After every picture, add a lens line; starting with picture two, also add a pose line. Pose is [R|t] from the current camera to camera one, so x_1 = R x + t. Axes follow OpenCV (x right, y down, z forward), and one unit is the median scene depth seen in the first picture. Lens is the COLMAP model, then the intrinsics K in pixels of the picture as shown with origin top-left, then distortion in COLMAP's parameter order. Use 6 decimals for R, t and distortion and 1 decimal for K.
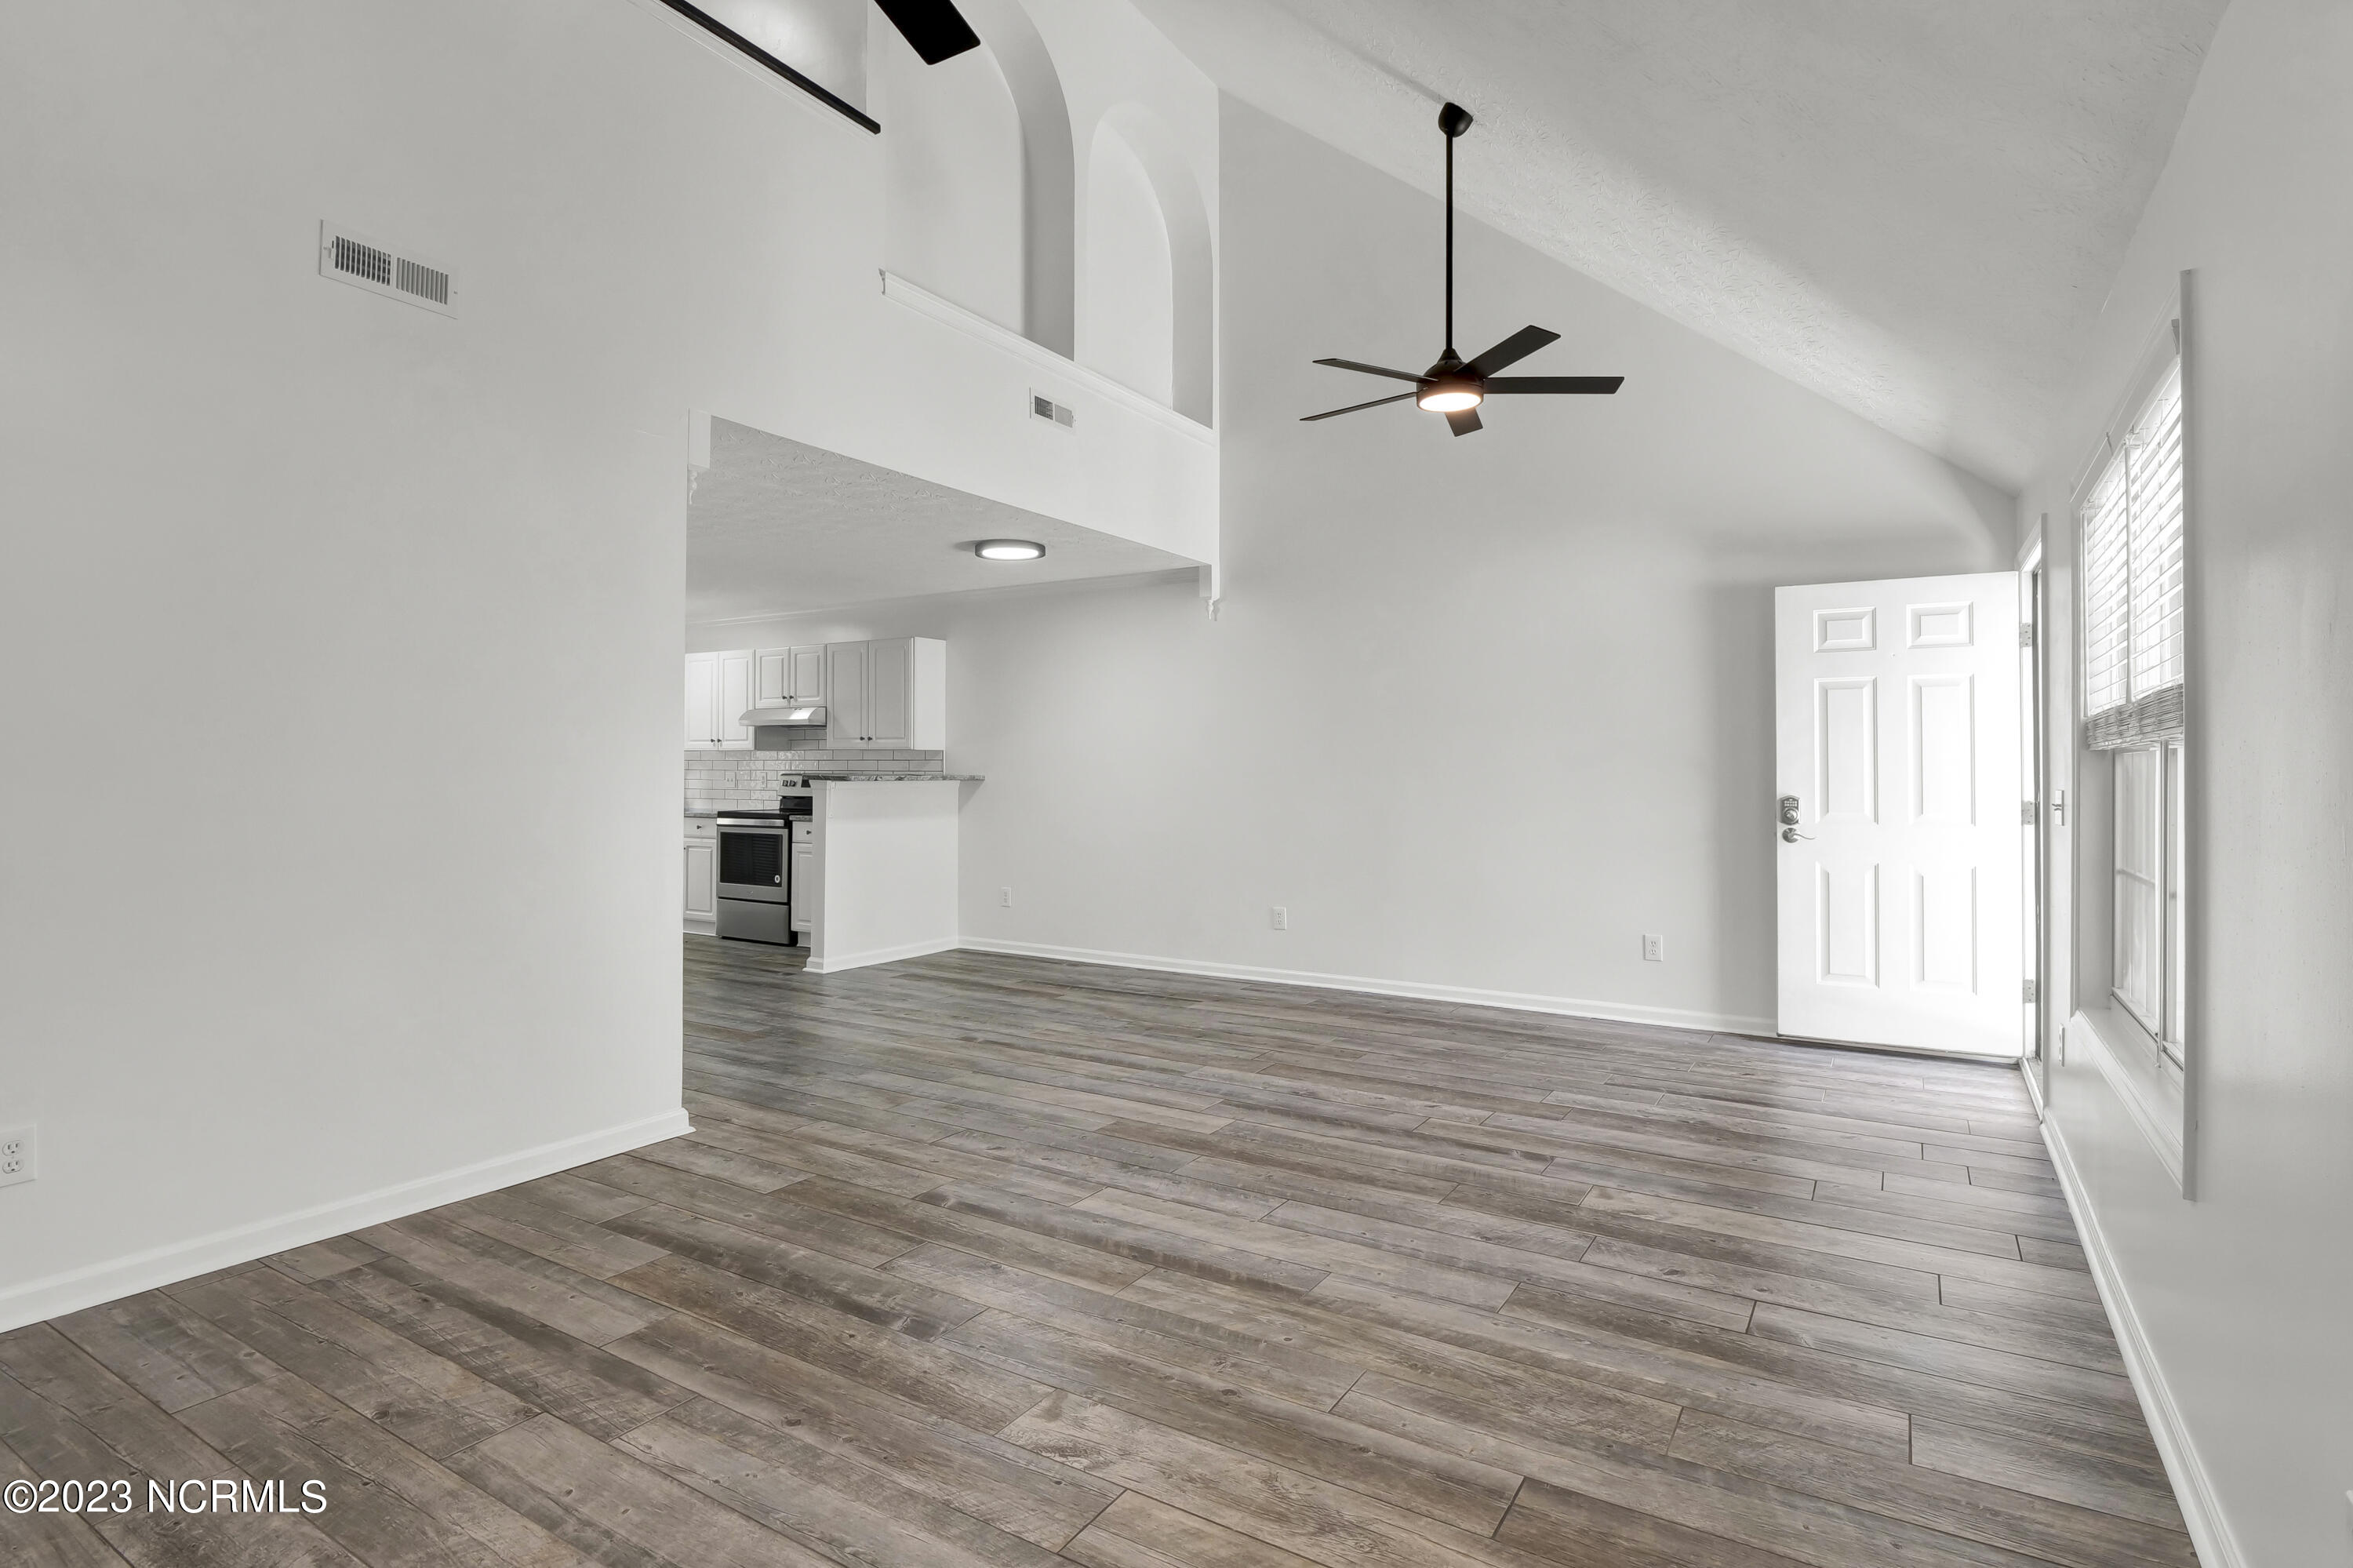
lens RADIAL K [[1181.7, 0, 1167.3], [0, 1181.7, 770.1], [0, 0, 1]] dist [-0.004816, -0.012371]
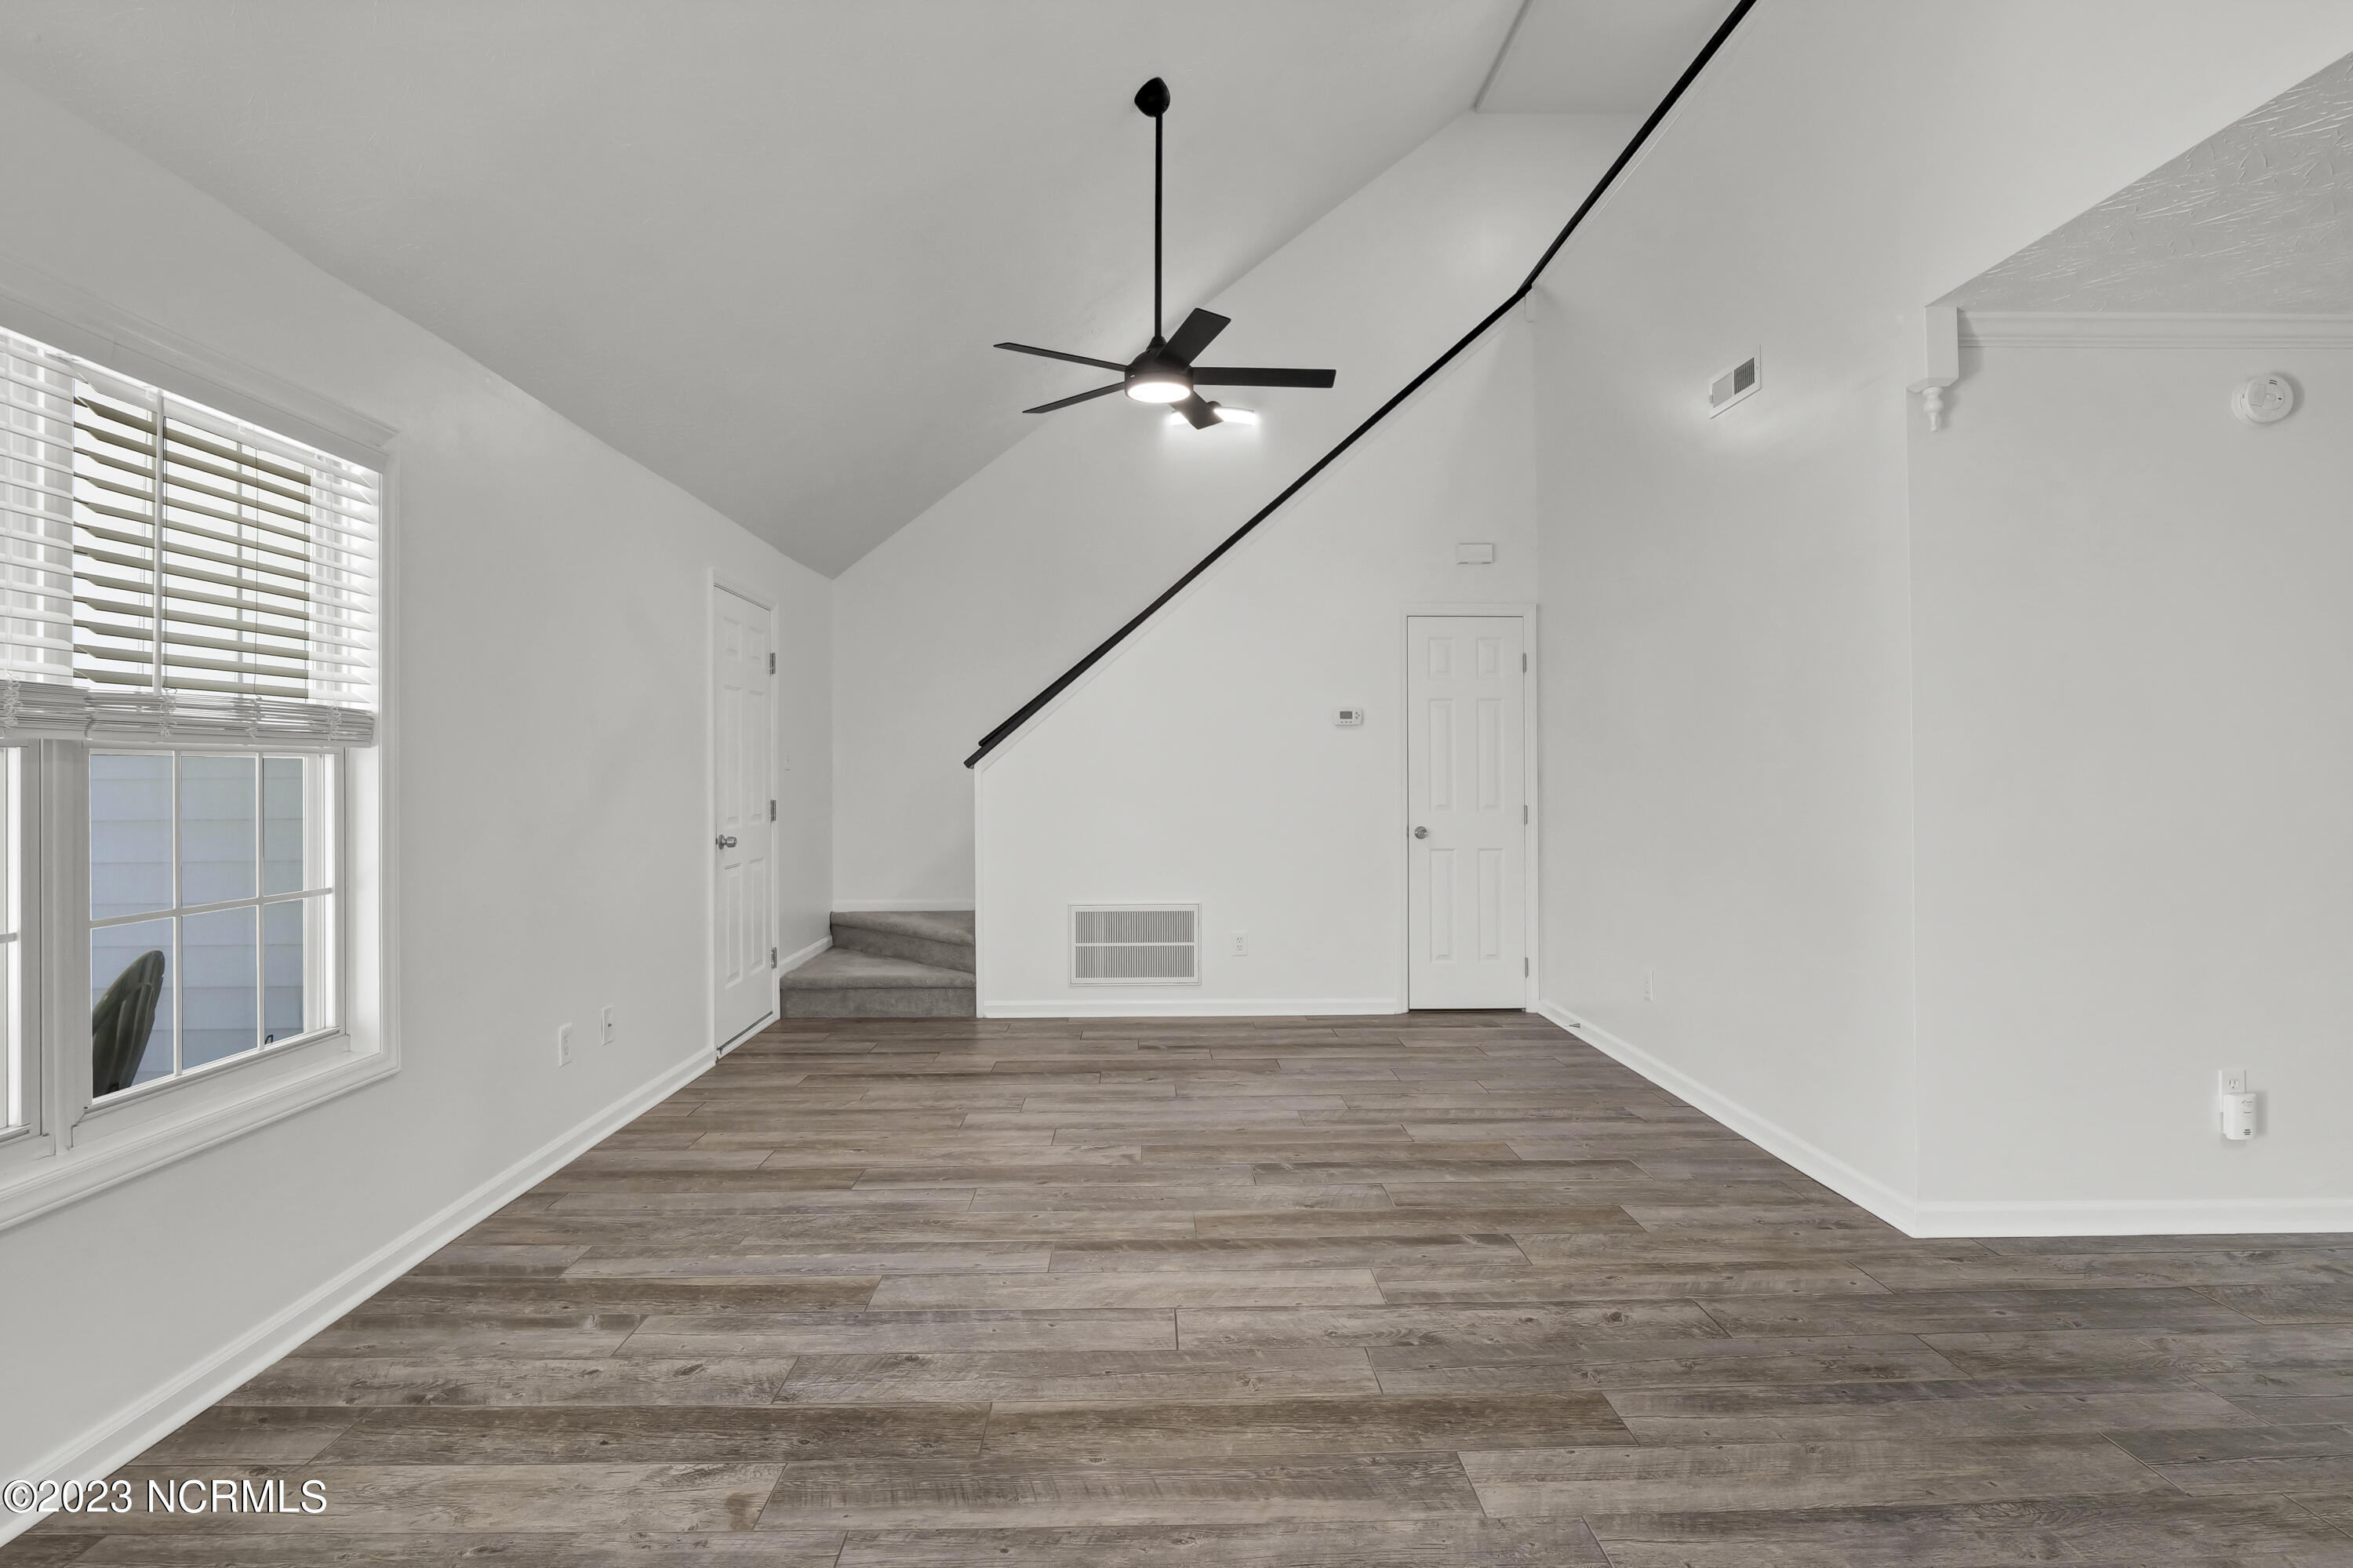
lens RADIAL K [[1181.7, 0, 1167.3], [0, 1181.7, 770.1], [0, 0, 1]] dist [-0.004816, -0.012371]
pose [[-0.836883, -0.004708, -0.547362, 0.455813], [-0.000785, 0.999972, -0.007401, 0.001515], [0.547382, -0.005764, -0.836863, 1.424537]]
